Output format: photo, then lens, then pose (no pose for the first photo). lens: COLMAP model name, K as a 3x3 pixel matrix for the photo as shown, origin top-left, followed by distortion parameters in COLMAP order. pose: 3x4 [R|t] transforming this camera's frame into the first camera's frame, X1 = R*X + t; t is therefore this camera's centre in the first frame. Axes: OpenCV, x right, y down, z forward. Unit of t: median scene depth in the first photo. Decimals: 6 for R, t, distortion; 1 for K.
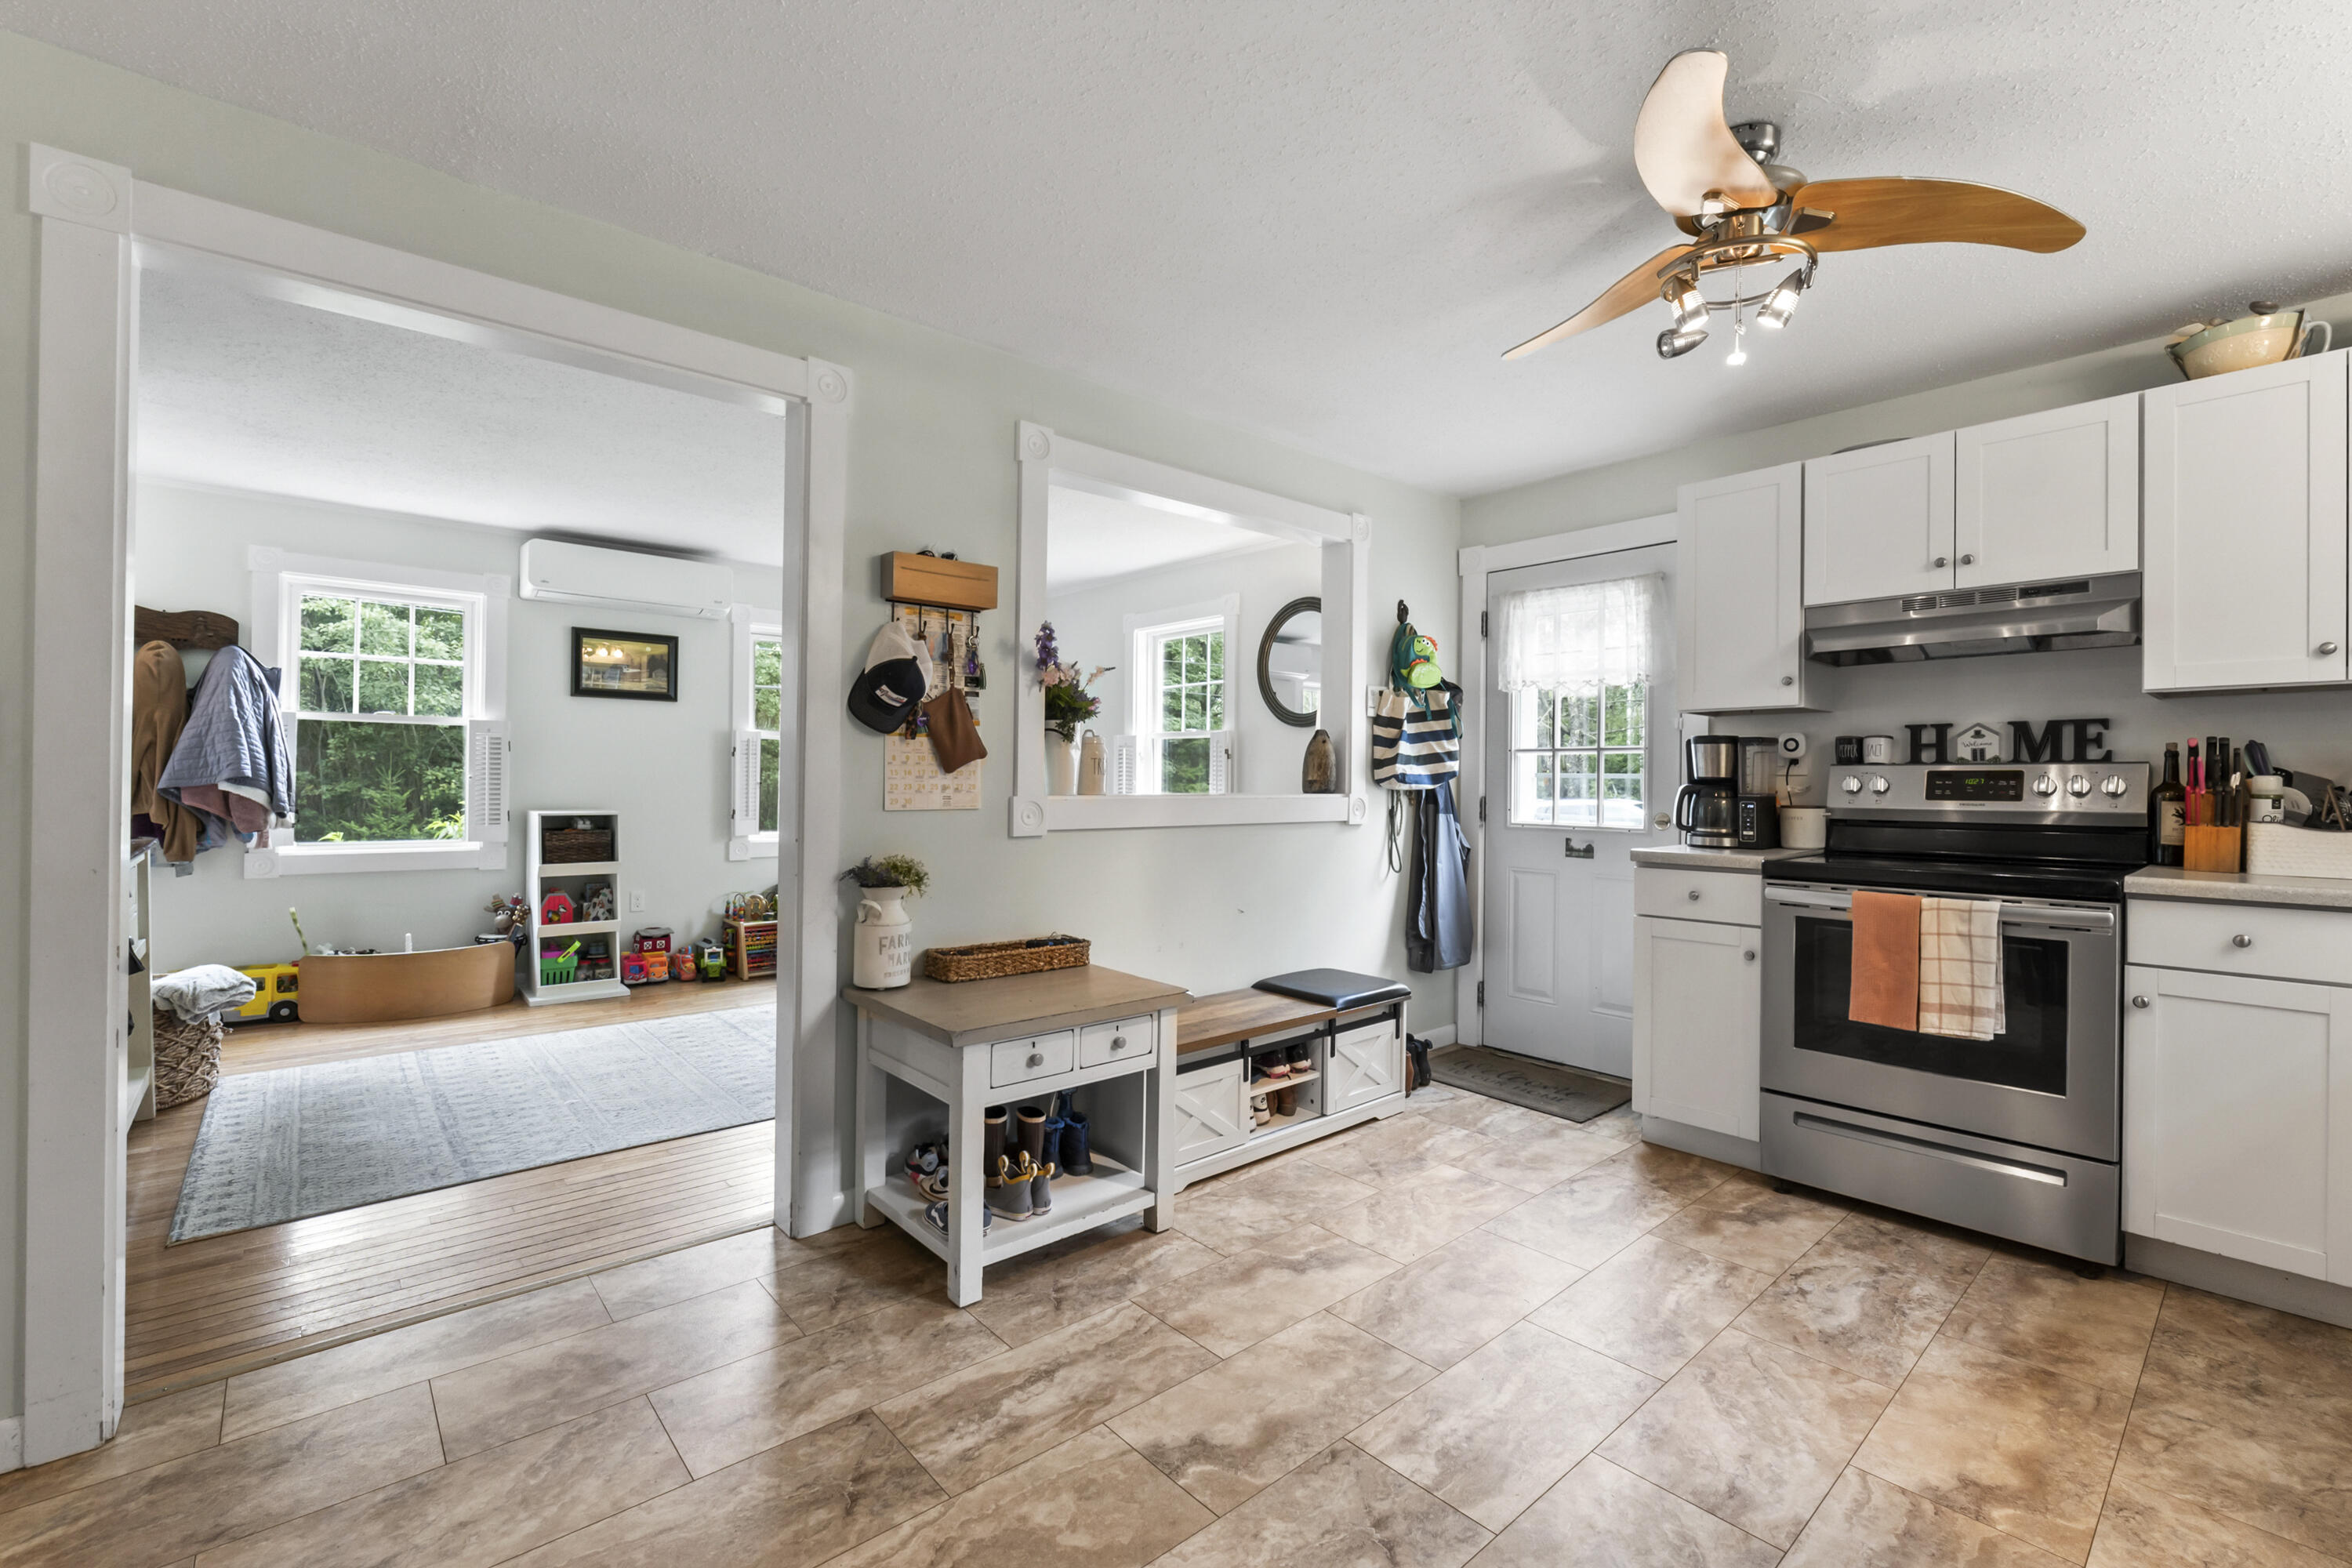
lens RADIAL K [[992.4, 0, 1176.0], [0, 992.4, 784.0], [0, 0, 1]] dist [-0.000228, 0.000105]
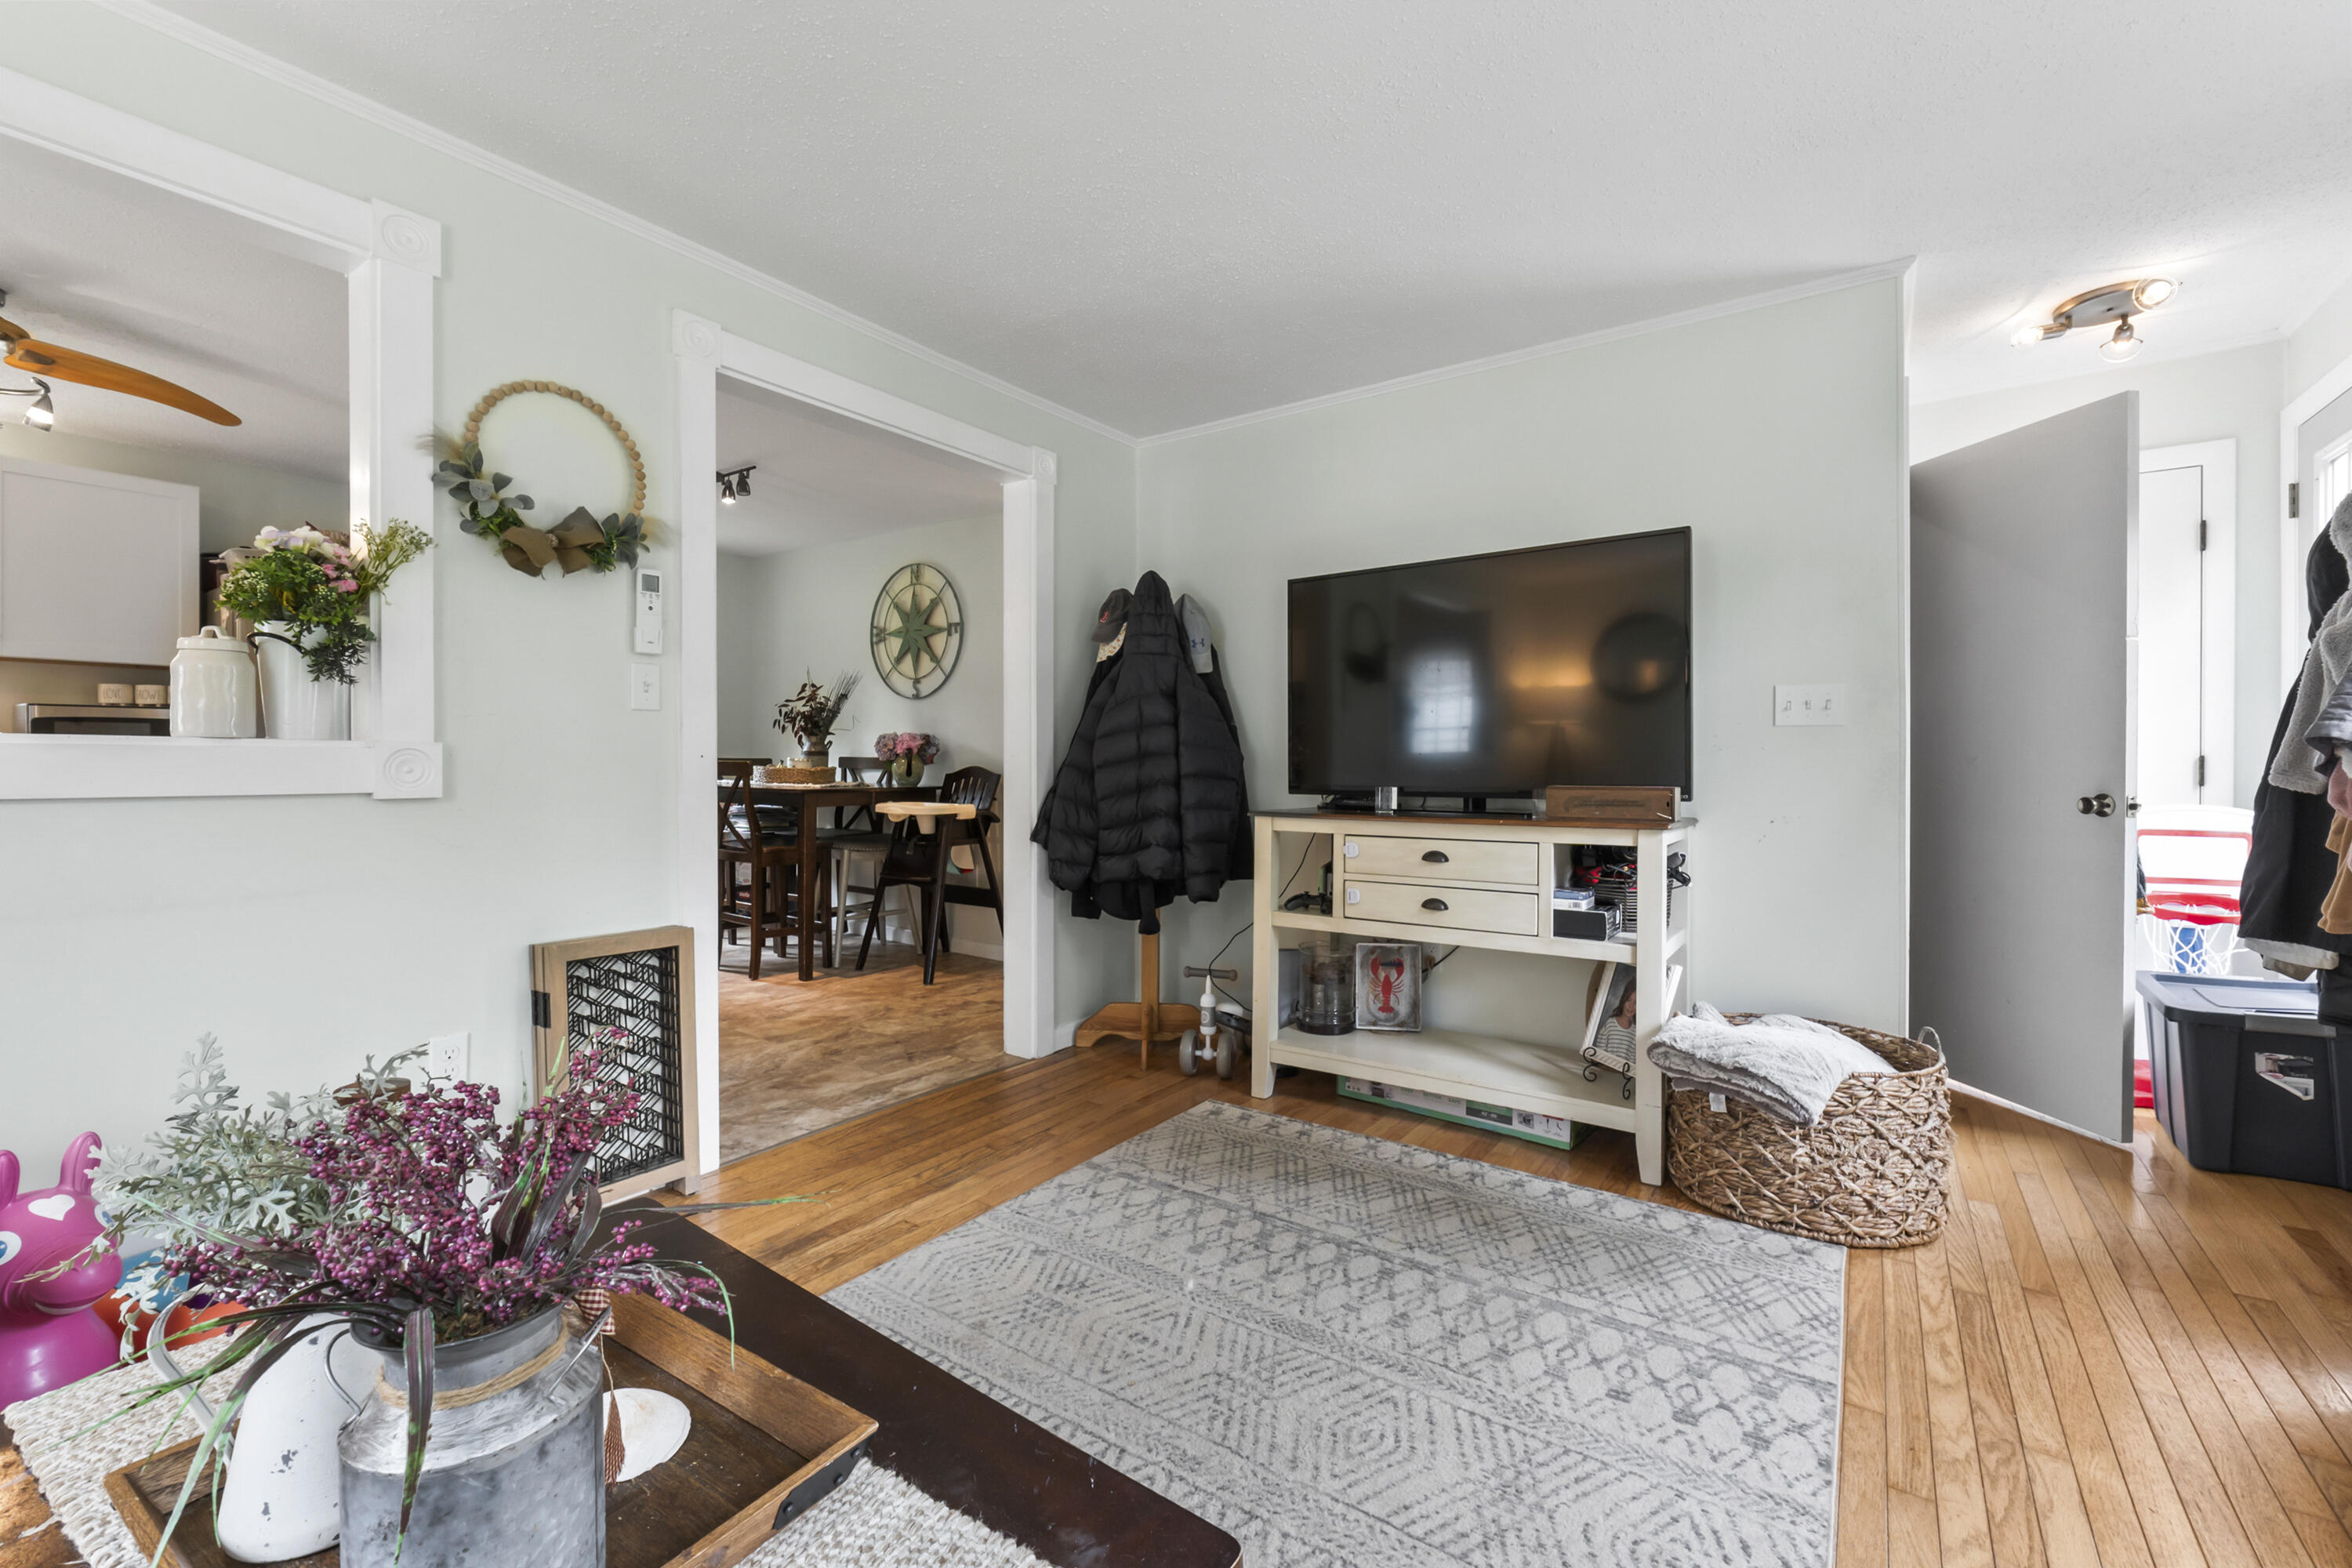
lens RADIAL K [[973.6, 0, 1181.0], [0, 973.6, 773.4], [0, 0, 1]] dist [-0.004495, -0.000072]
pose [[-0.971528, -0.010376, -0.236699, -0.325097], [-0.013368, 0.999850, 0.011039, 0.008453], [0.236549, 0.013888, -0.971520, 1.083685]]
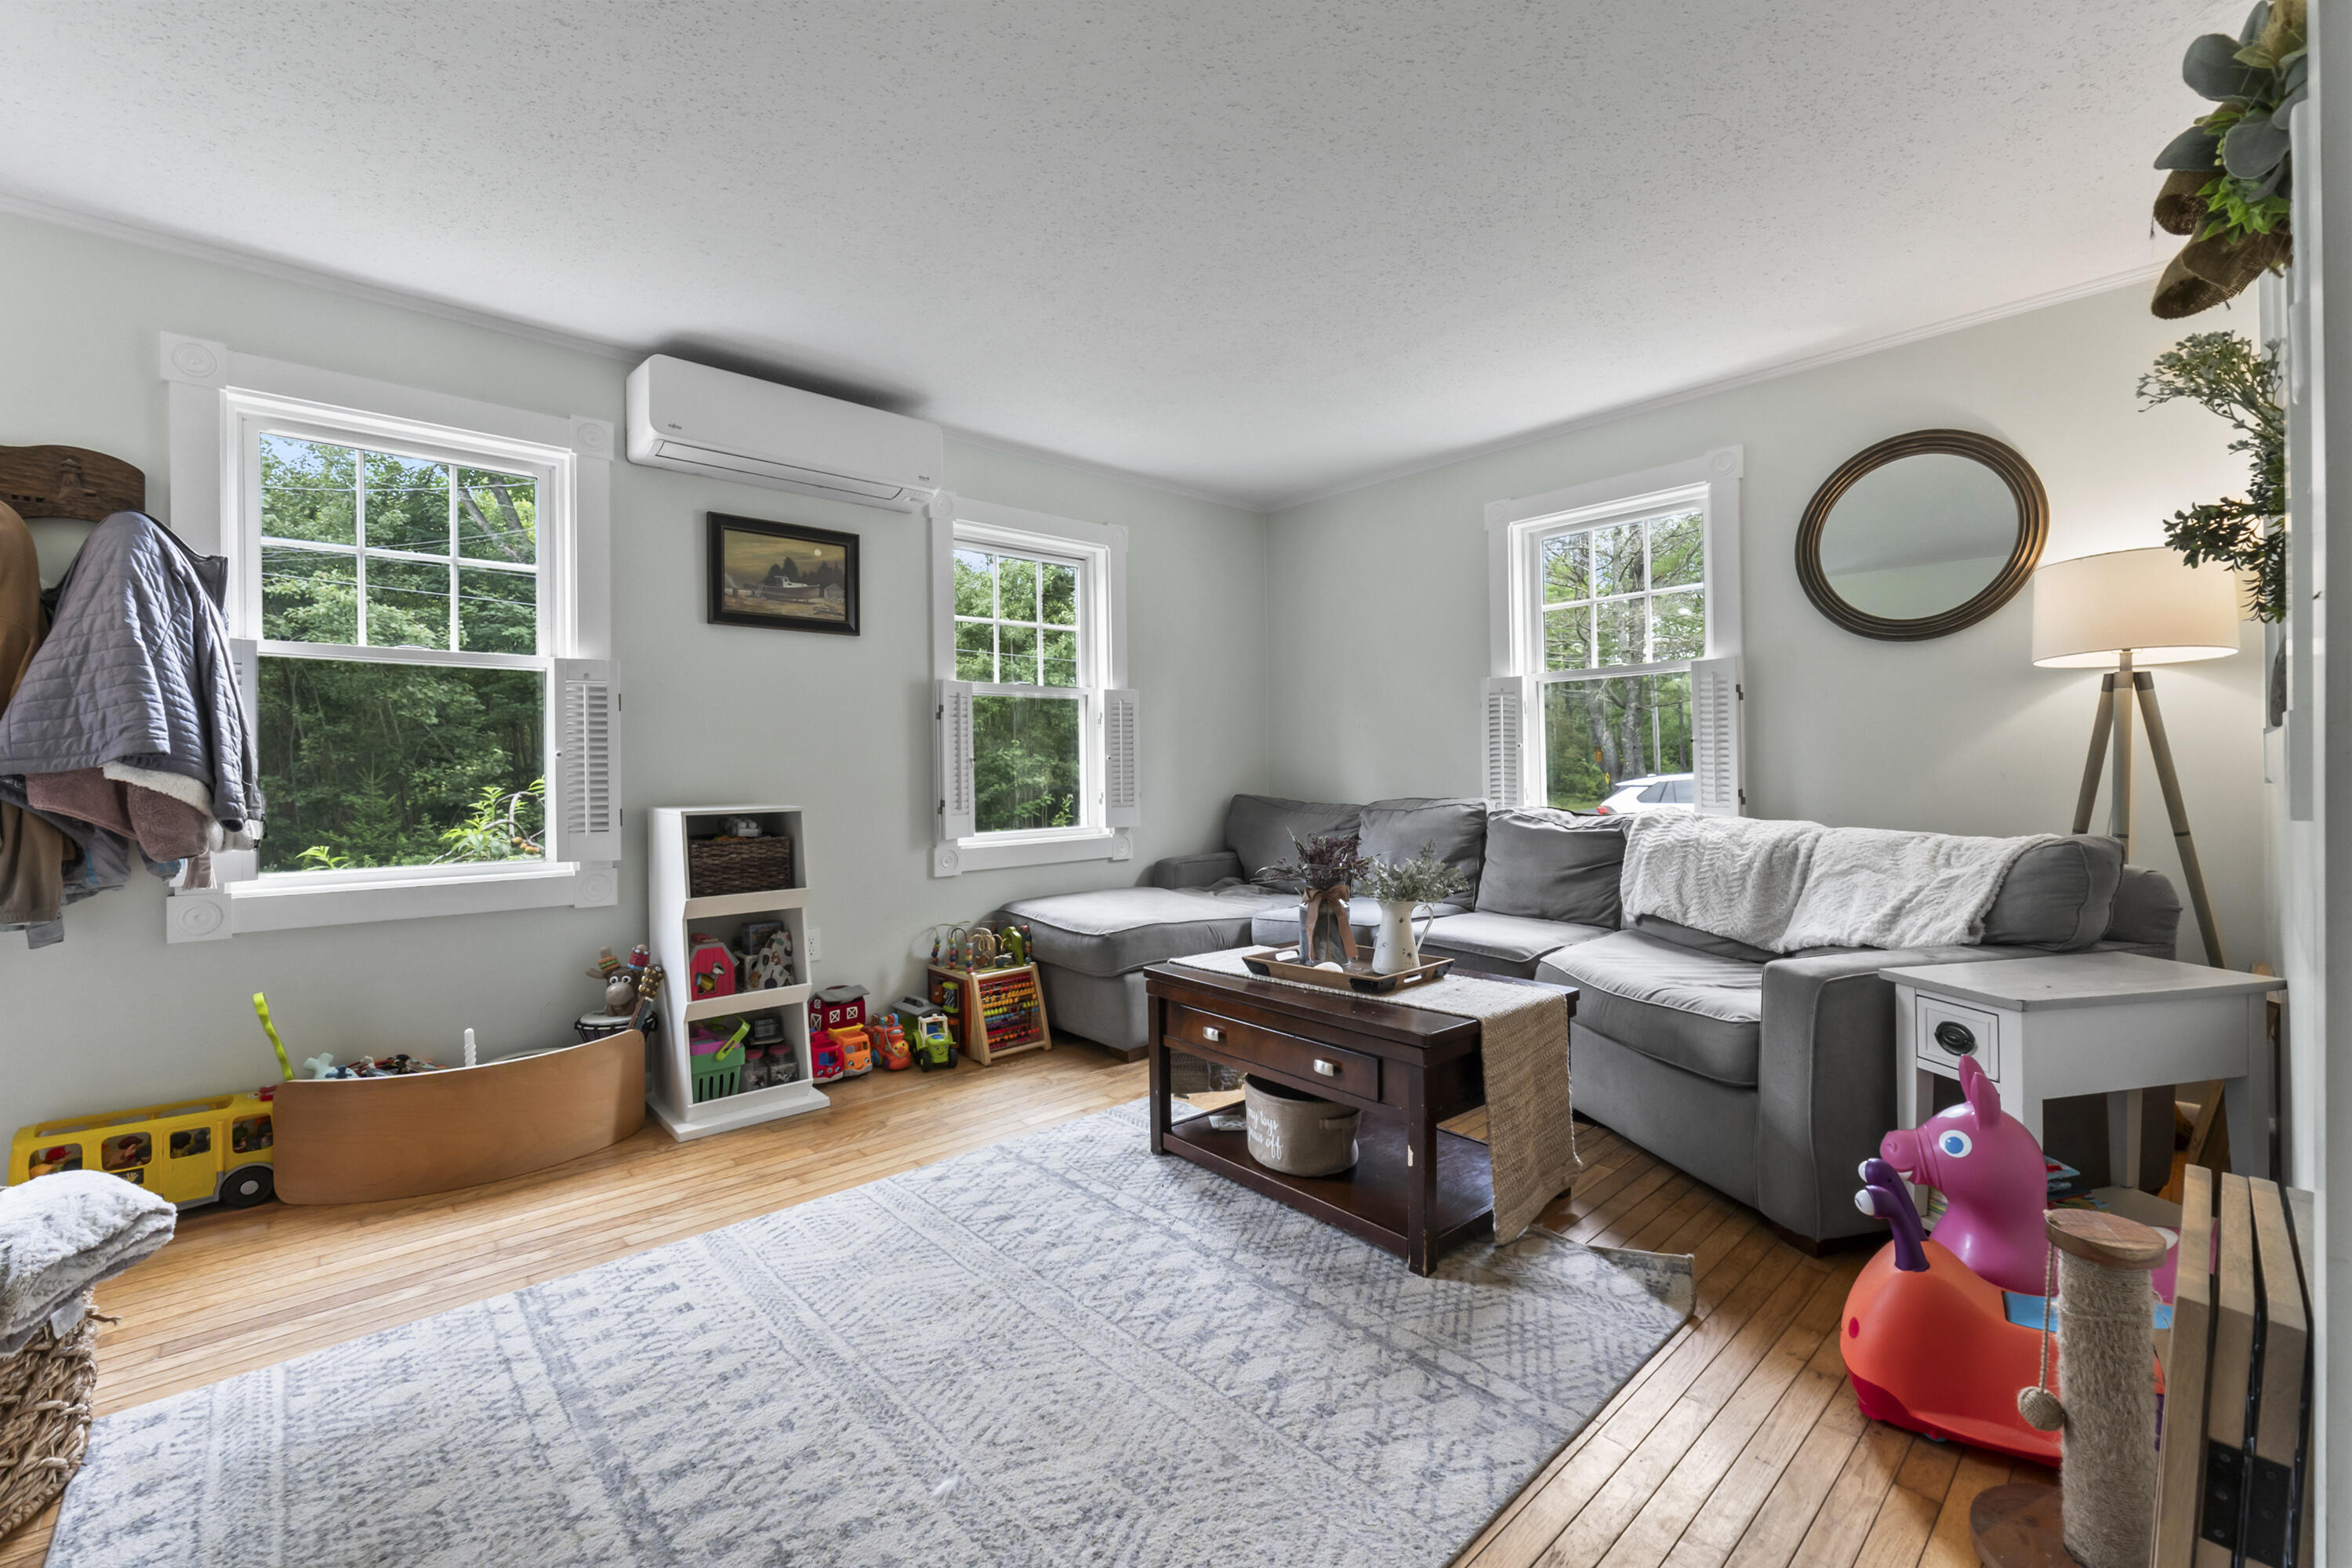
lens RADIAL K [[973.6, 0, 1181.0], [0, 973.6, 773.4], [0, 0, 1]] dist [-0.004495, -0.000072]
pose [[0.999233, -0.023856, 0.031066, -0.359218], [0.023837, 0.999715, 0.000975, 0.013248], [-0.031080, -0.000234, 0.999517, 0.408425]]
